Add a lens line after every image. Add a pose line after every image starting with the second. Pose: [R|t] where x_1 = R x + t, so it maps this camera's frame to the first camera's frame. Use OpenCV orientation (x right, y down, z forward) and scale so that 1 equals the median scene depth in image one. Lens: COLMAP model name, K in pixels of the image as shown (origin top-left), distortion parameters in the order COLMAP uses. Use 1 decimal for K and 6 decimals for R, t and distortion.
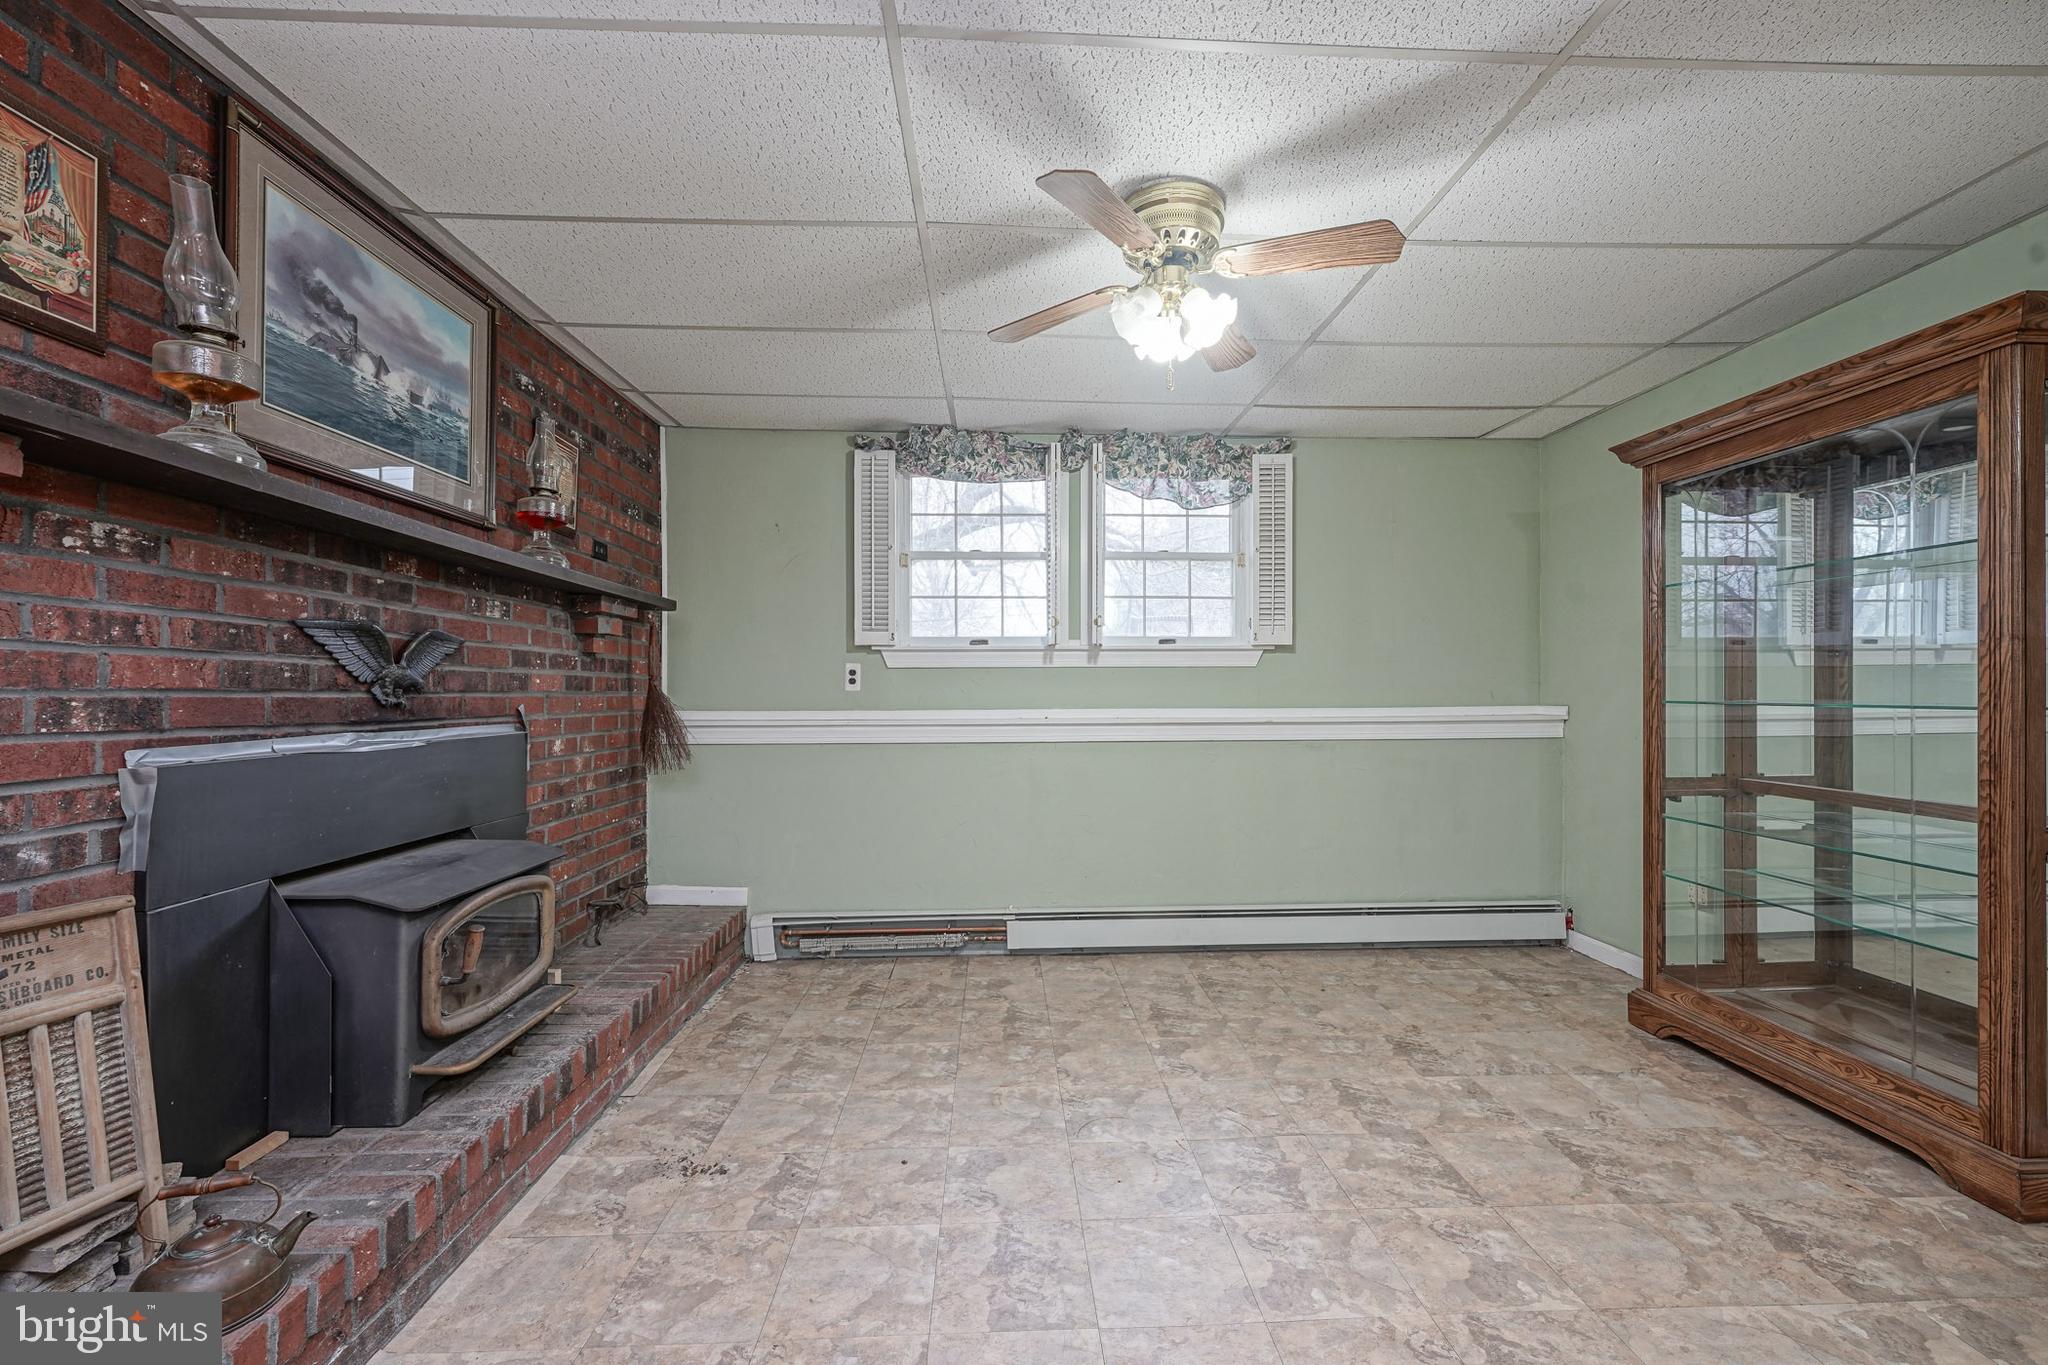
lens RADIAL K [[825.8, 0, 1035.1], [0, 825.8, 687.9], [0, 0, 1]] dist [0.001016, 0.000137]
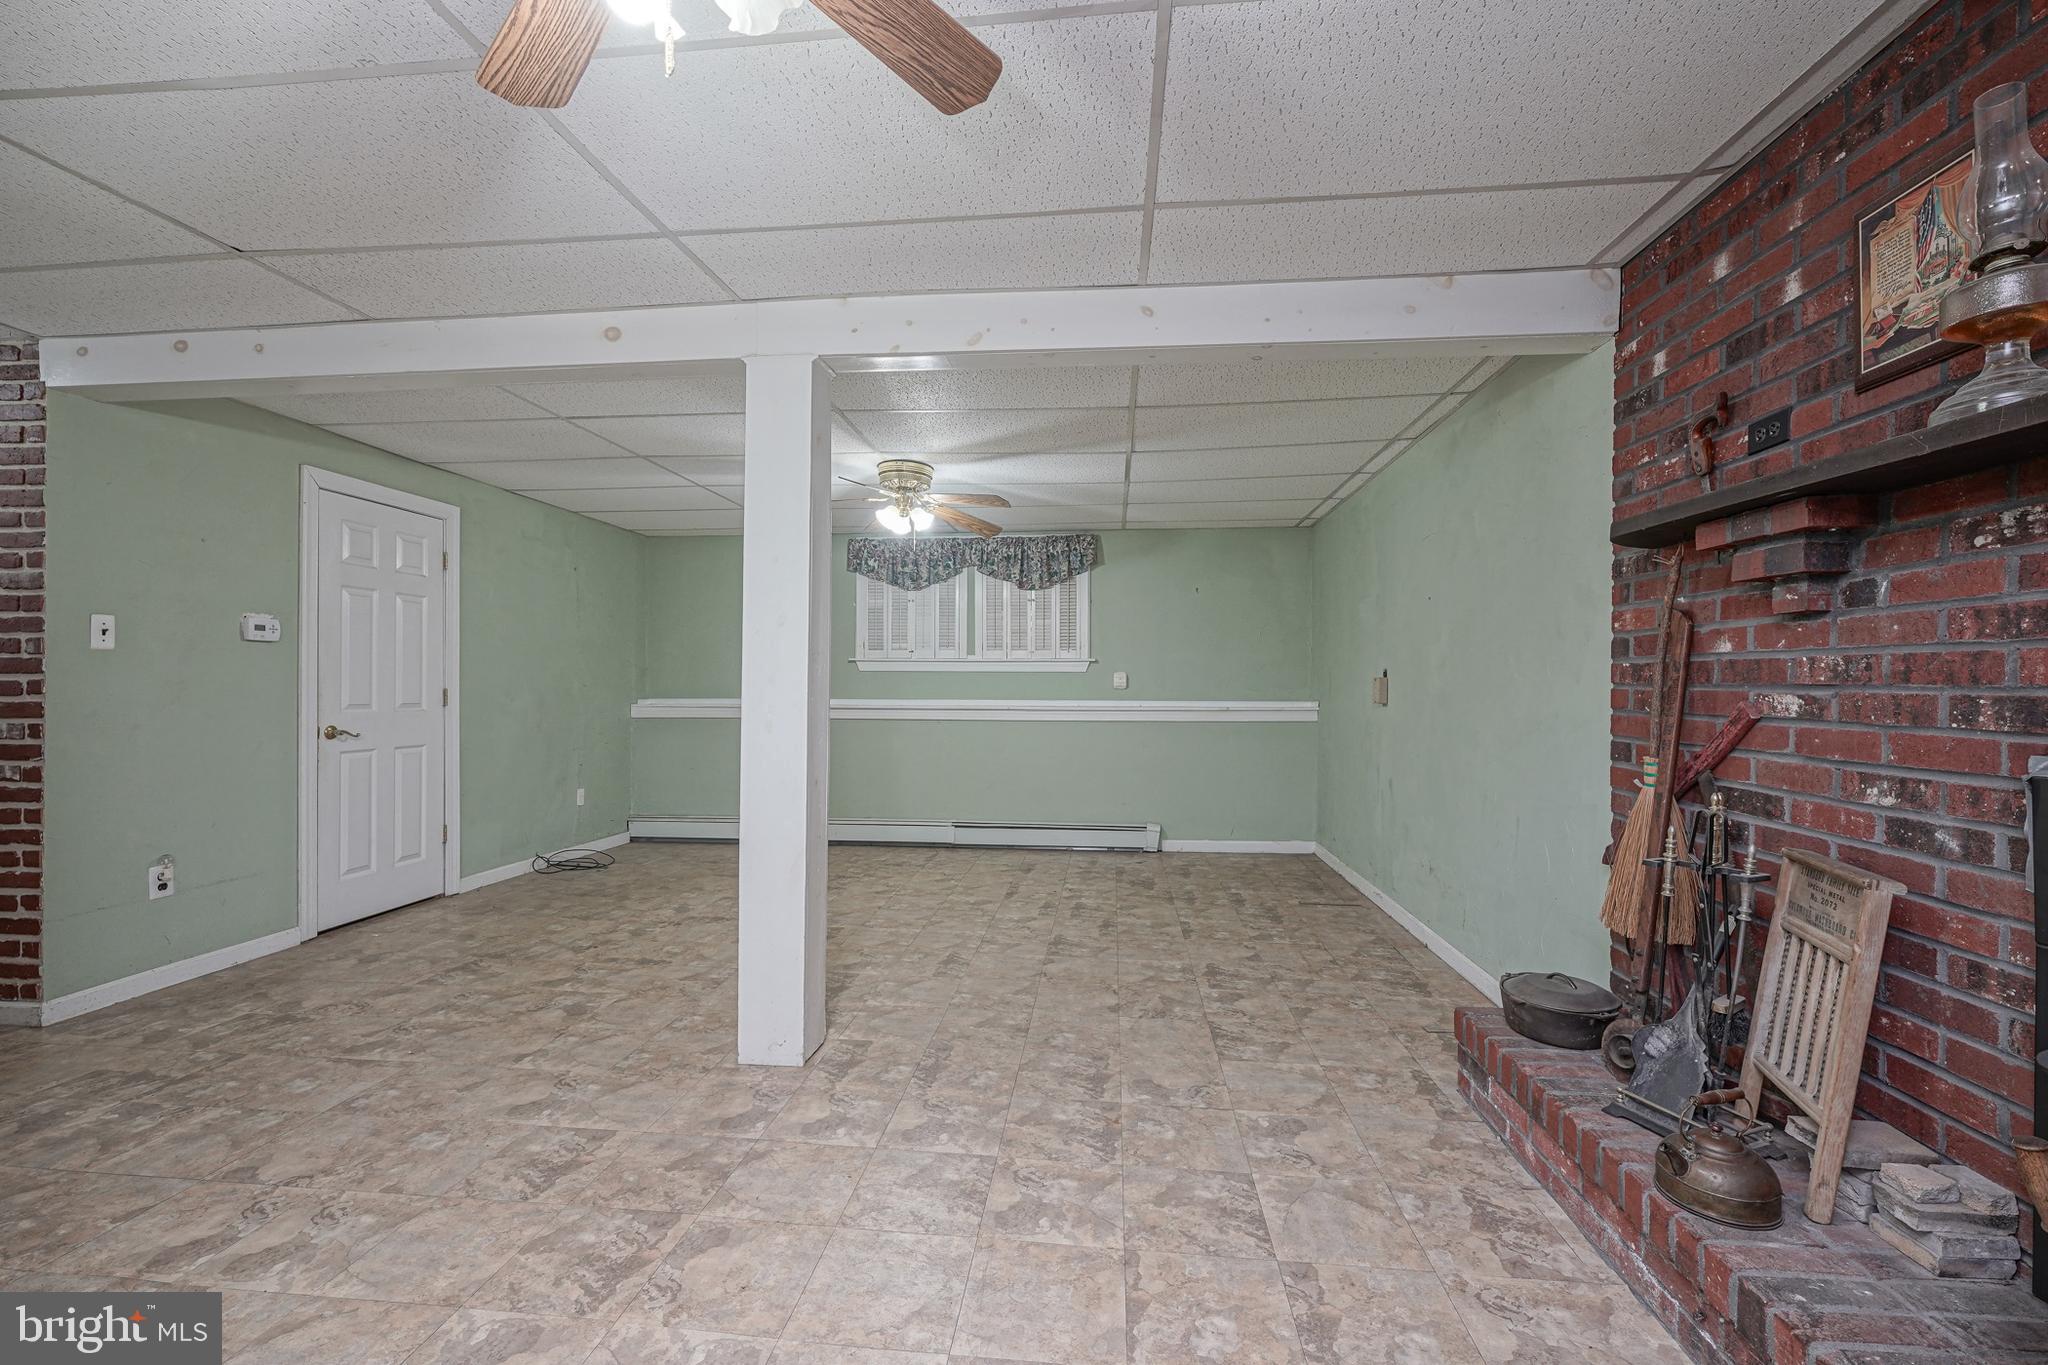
lens RADIAL K [[818.7, 0, 1034.4], [0, 818.7, 689.2], [0, 0, 1]] dist [-0.000887, 0.000067]
pose [[-0.990046, -0.000356, 0.140745, -0.096209], [-0.000402, 1.000000, -0.000303, 0.003017], [-0.140744, -0.000357, -0.990046, 1.262040]]
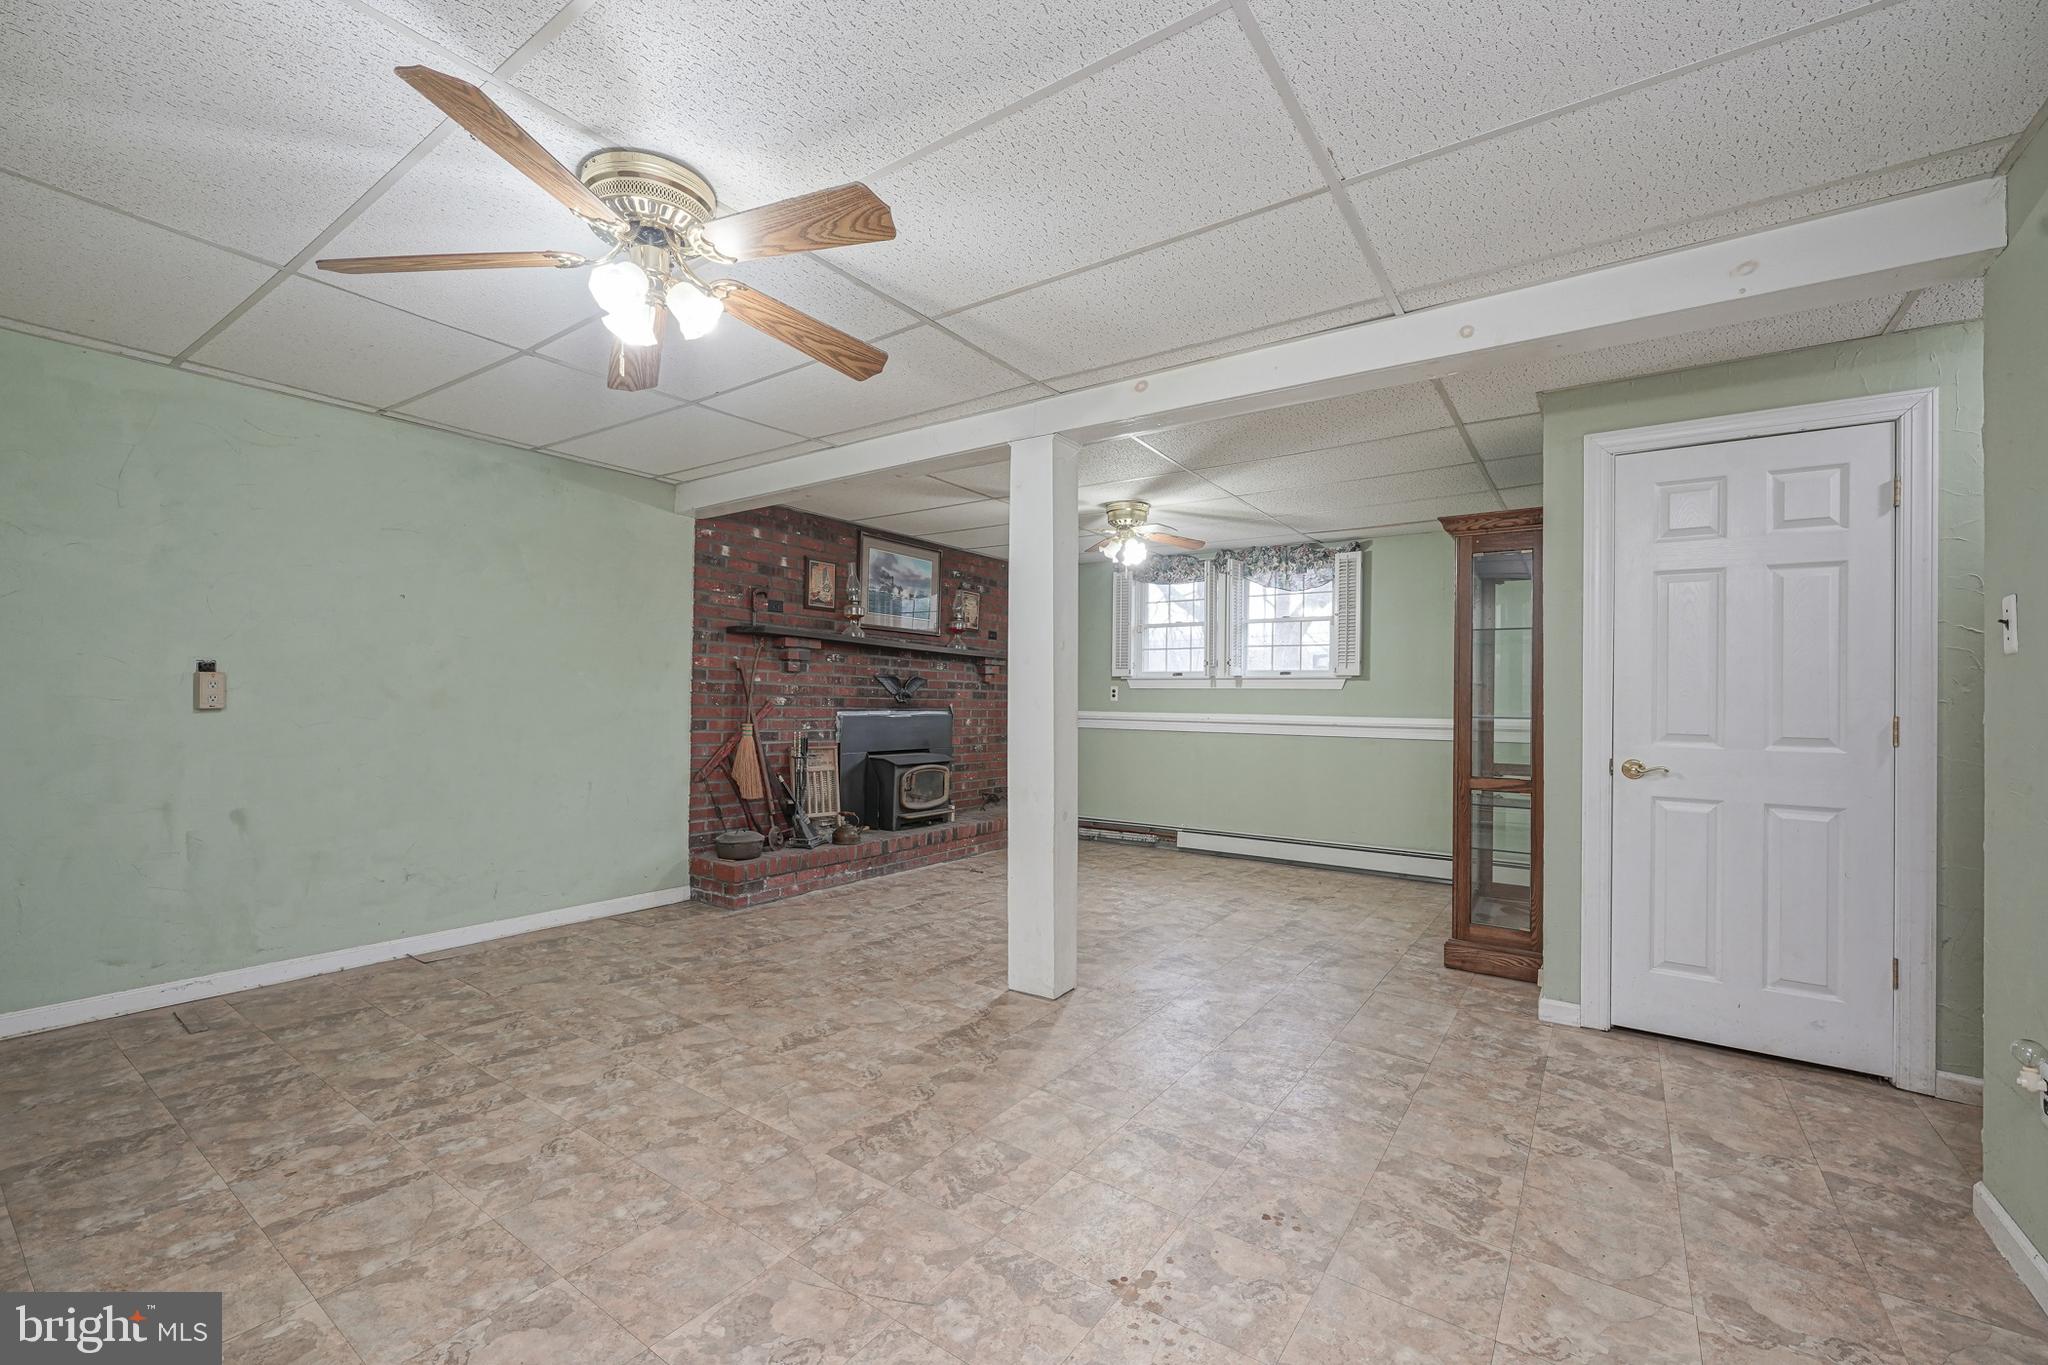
lens RADIAL K [[861.8, 0, 1031.6], [0, 861.8, 688.8], [0, 0, 1]] dist [-0.001104, 0.000292]
pose [[0.791445, 0.006983, -0.611200, 1.317464], [-0.015542, 0.999841, -0.008702, -0.006523], [0.611042, 0.016386, 0.791428, -1.036825]]
